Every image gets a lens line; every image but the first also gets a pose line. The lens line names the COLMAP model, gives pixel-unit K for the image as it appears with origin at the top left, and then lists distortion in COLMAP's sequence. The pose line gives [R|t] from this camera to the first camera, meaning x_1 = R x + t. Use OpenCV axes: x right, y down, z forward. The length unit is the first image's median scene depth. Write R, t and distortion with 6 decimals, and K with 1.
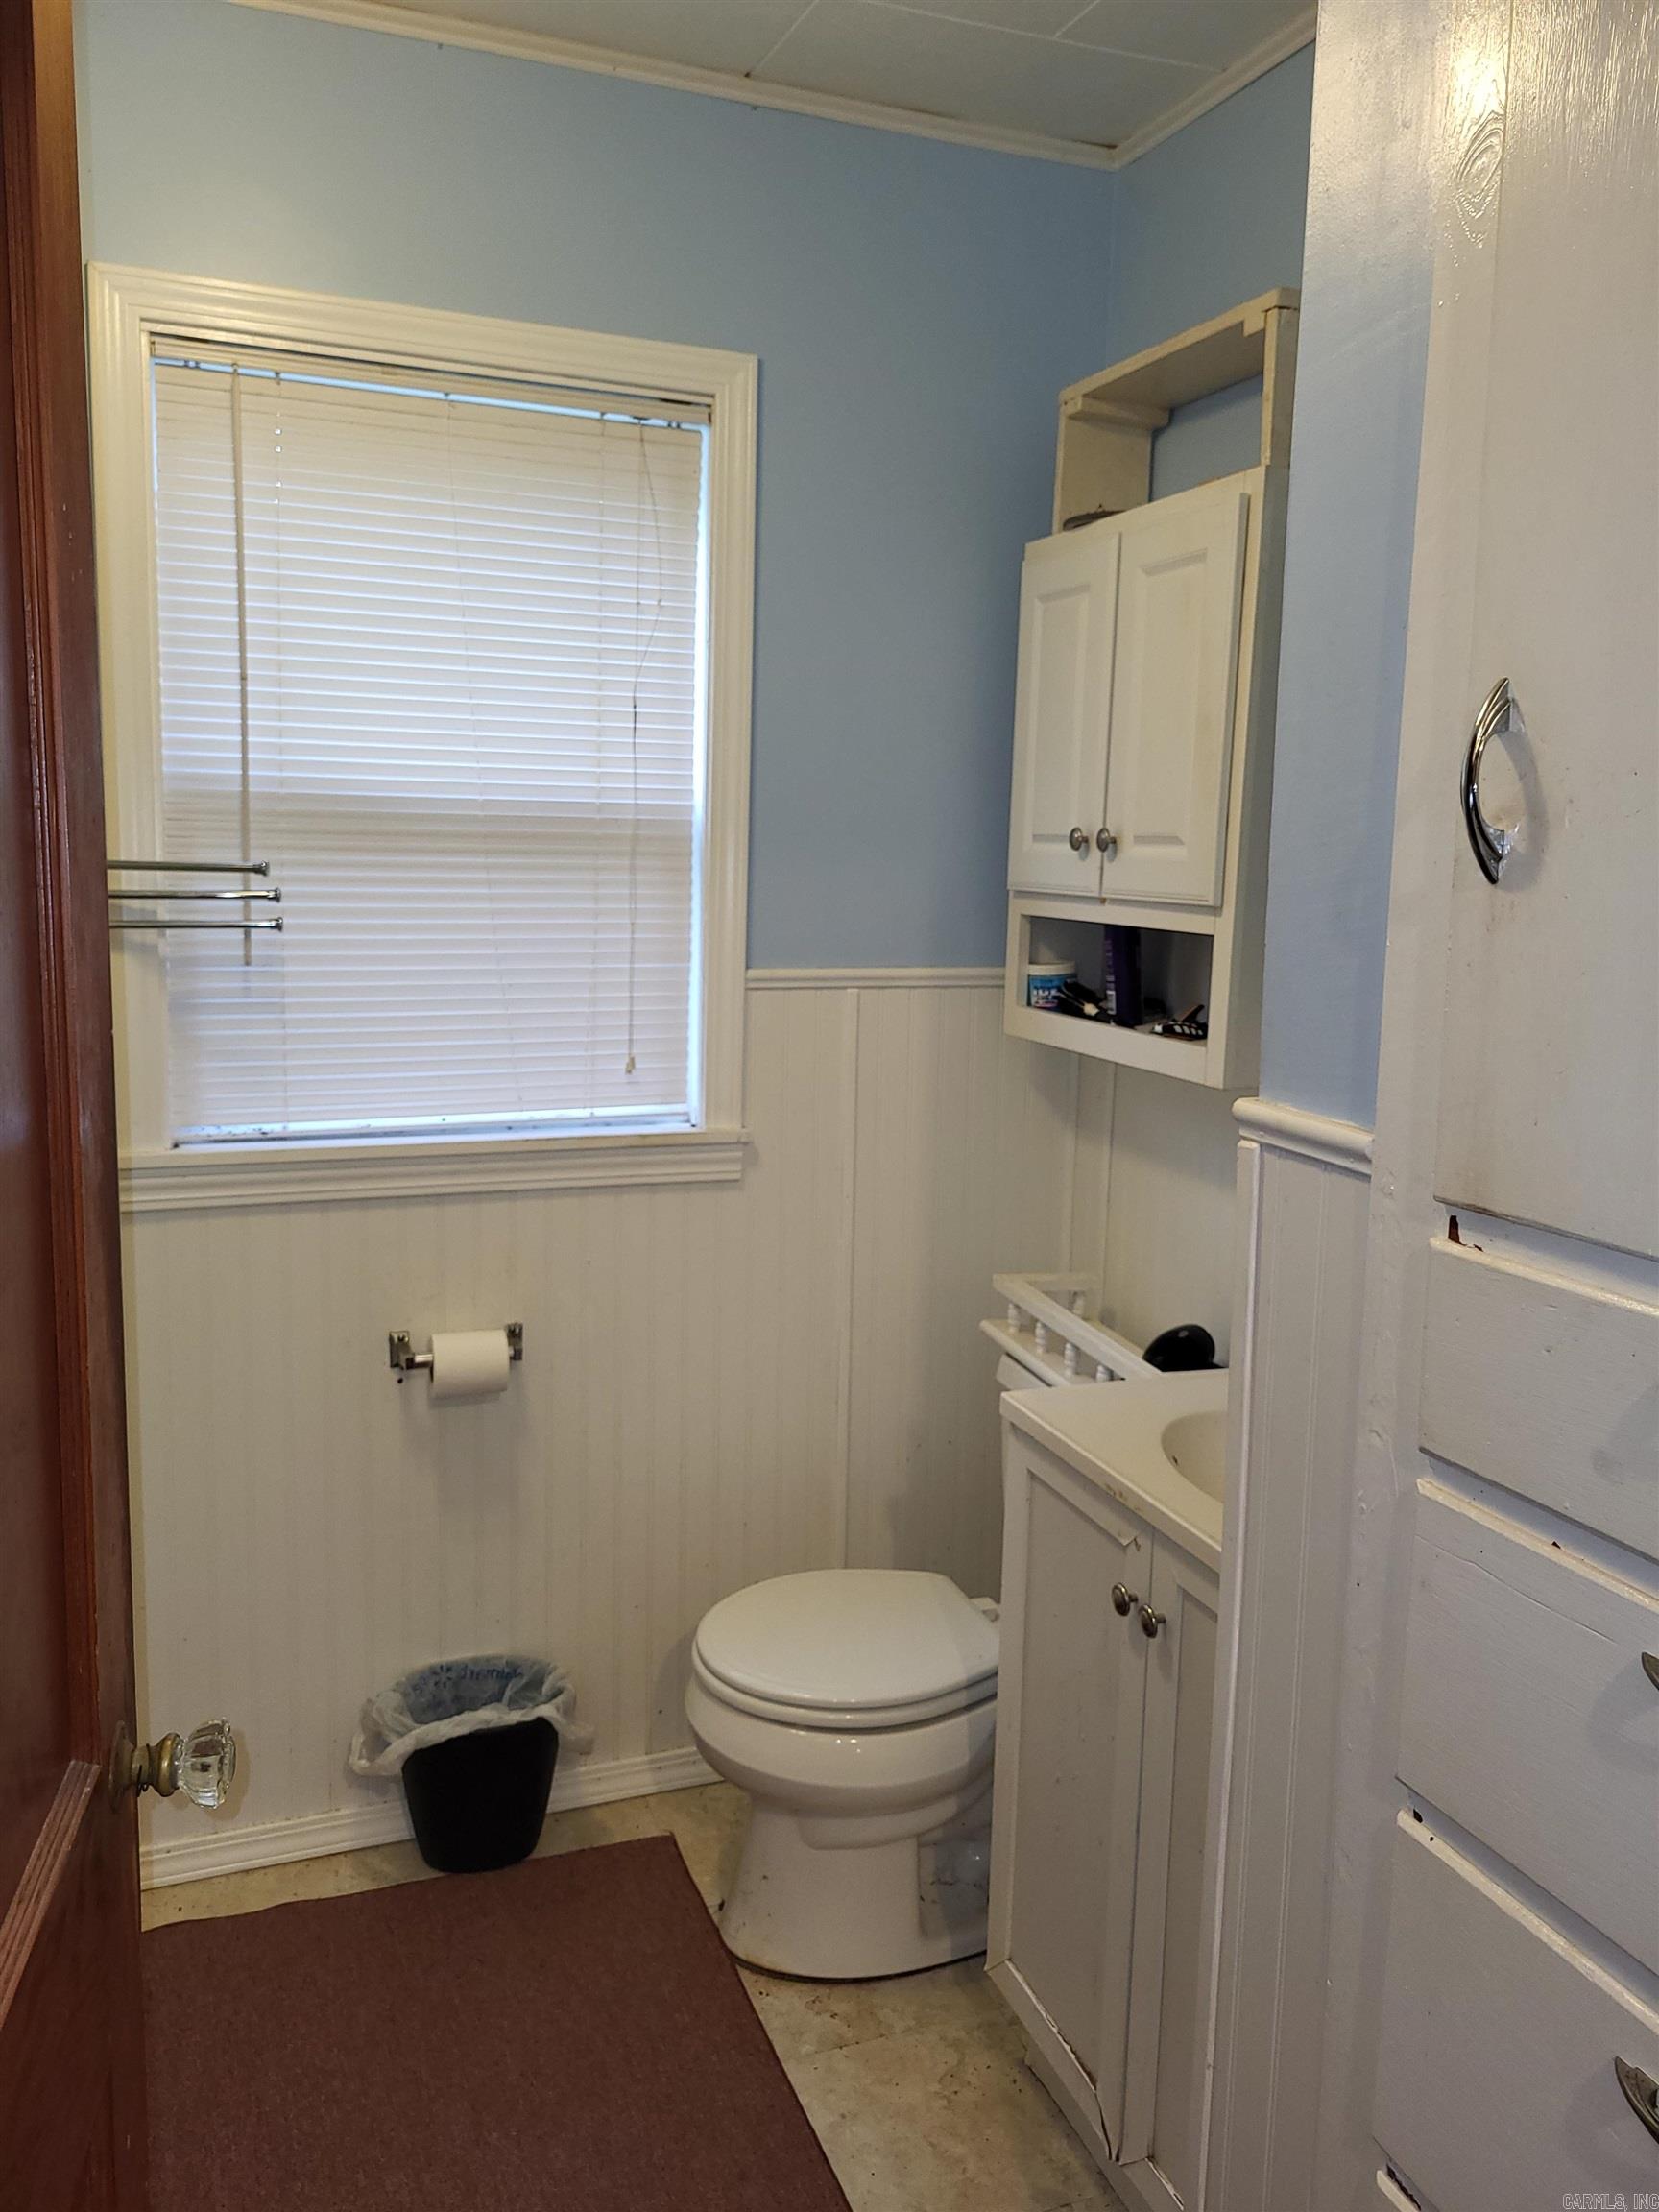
lens RADIAL K [[1682.6, 0, 822.7], [0, 1682.6, 1098.5], [0, 0, 1]] dist [0.057072, -0.049205]
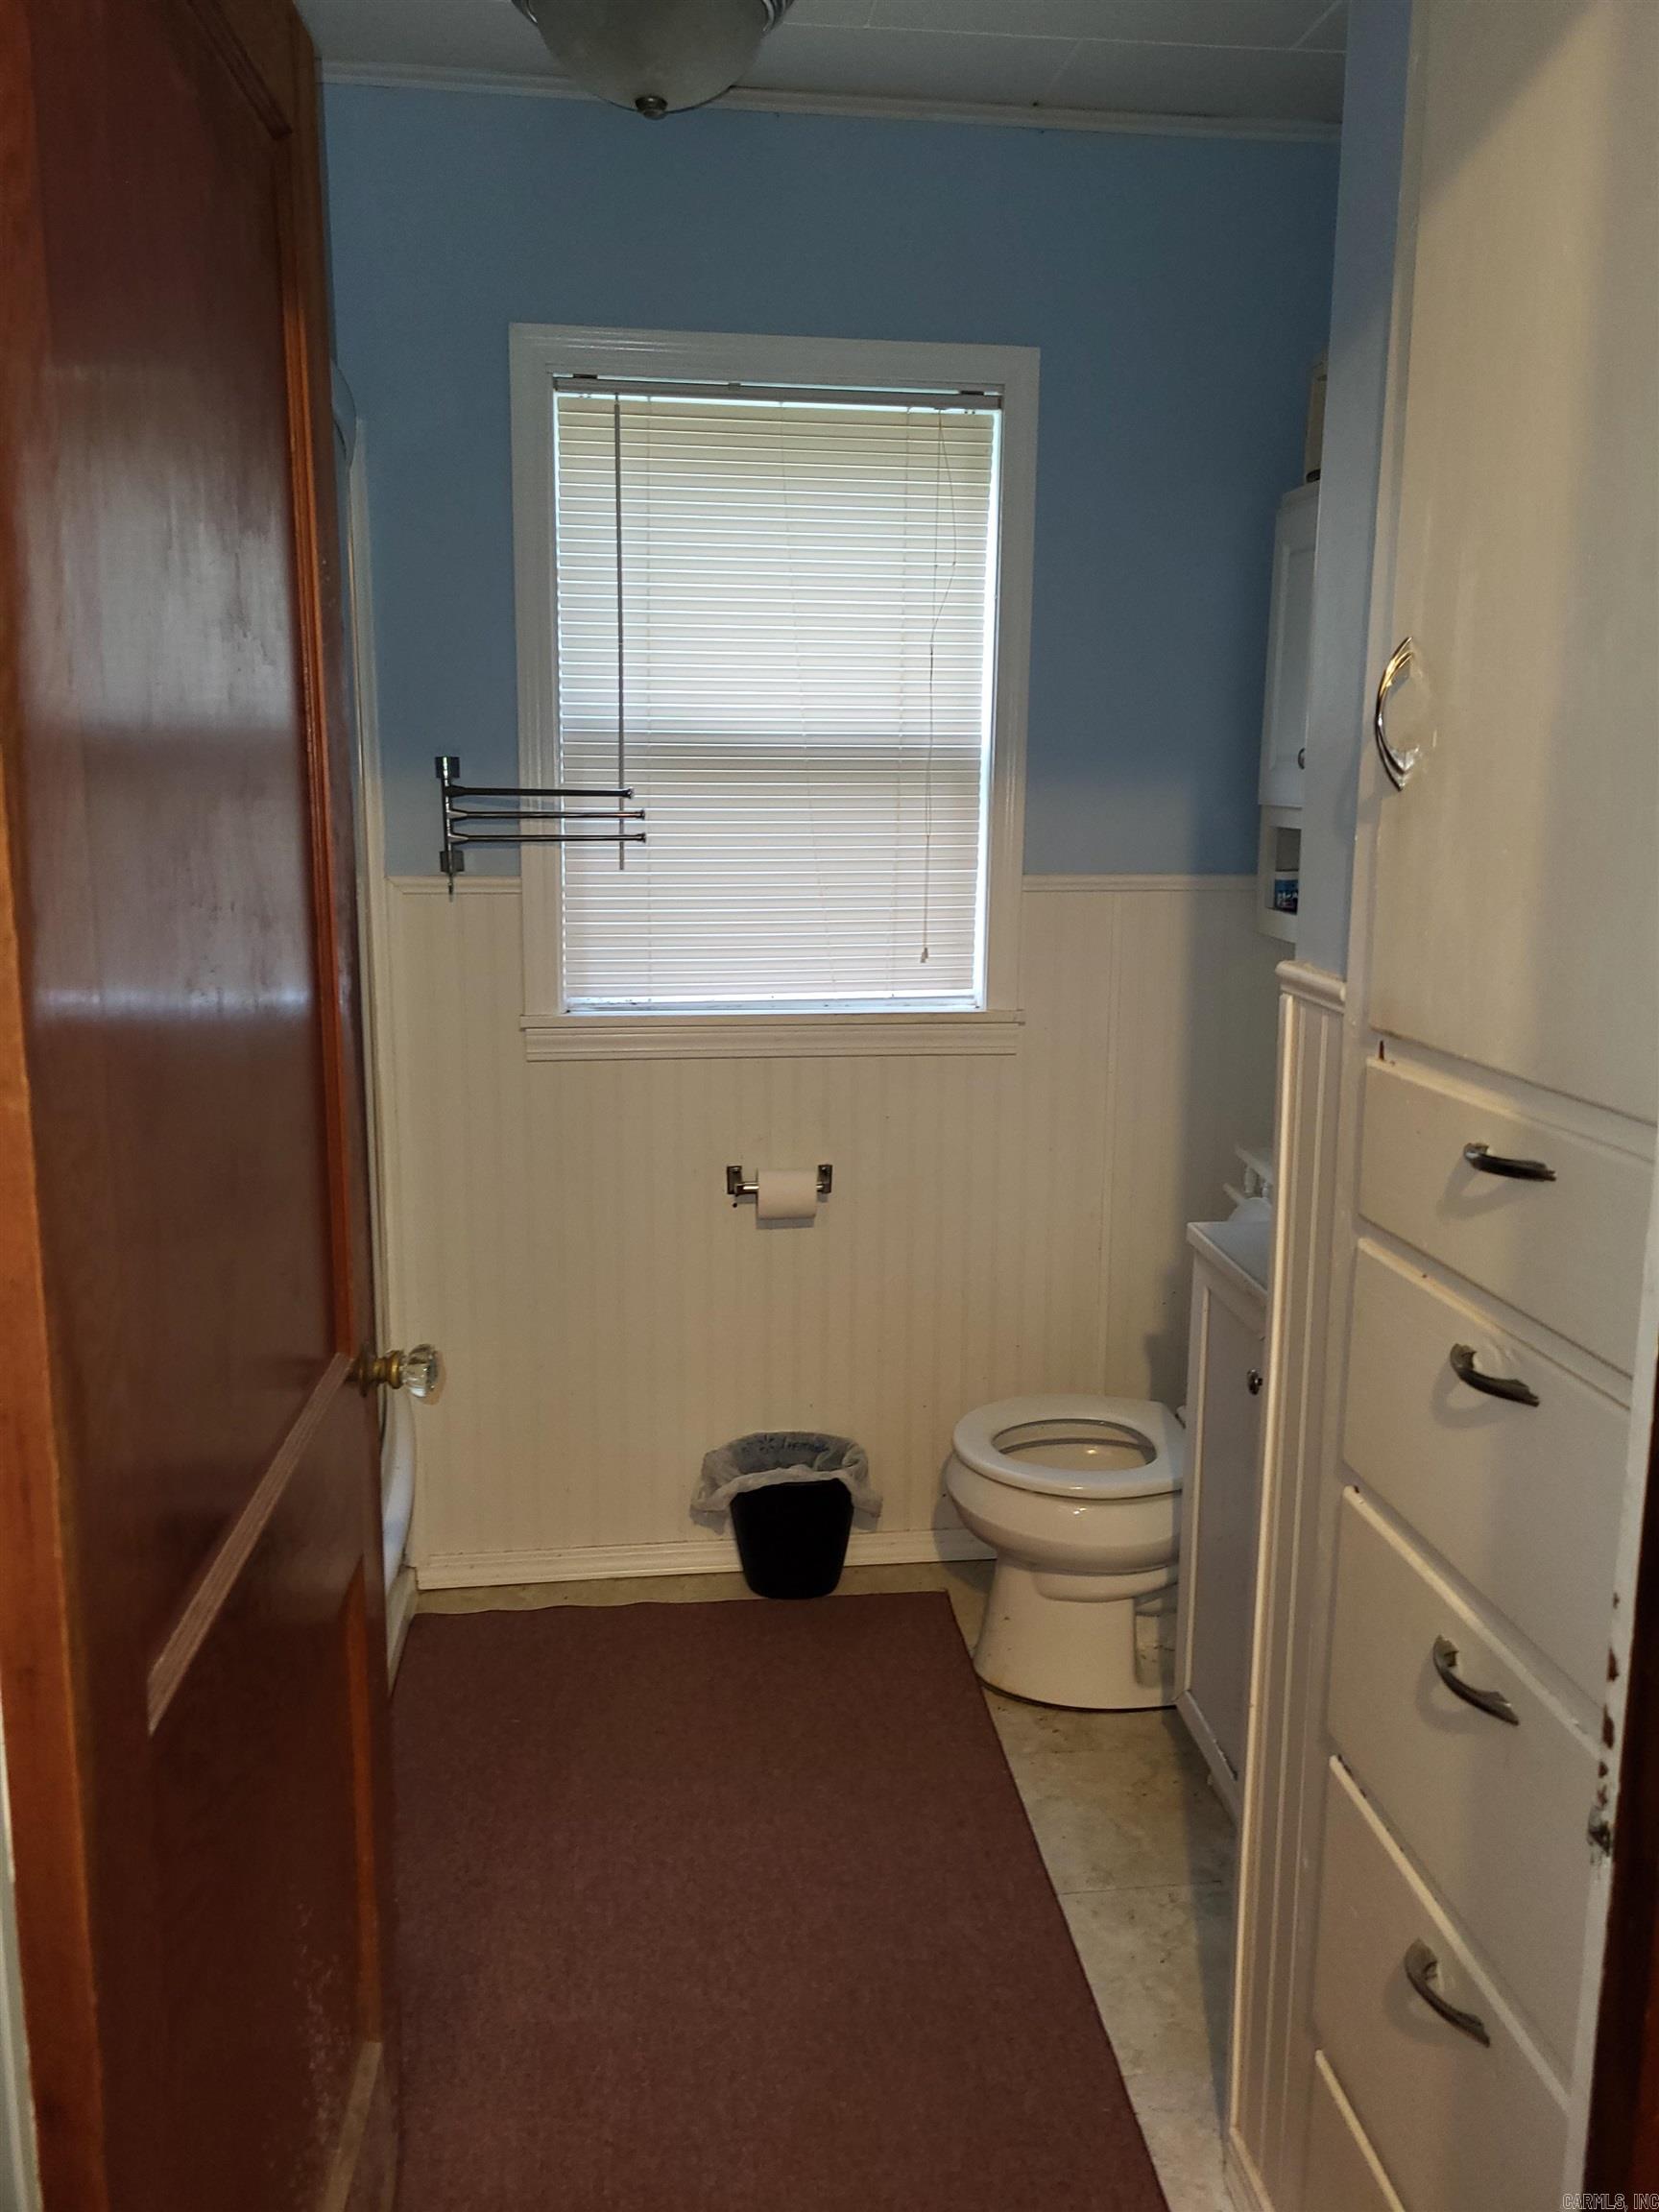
lens RADIAL K [[1682.6, 0, 847.5], [0, 1682.6, 1093.5], [0, 0, 1]] dist [0.057072, -0.049205]
pose [[0.969709, 0.033045, -0.242019, 0.133047], [-0.022931, 0.998747, 0.044488, 0.028127], [0.243186, -0.037591, 0.969251, -0.188493]]
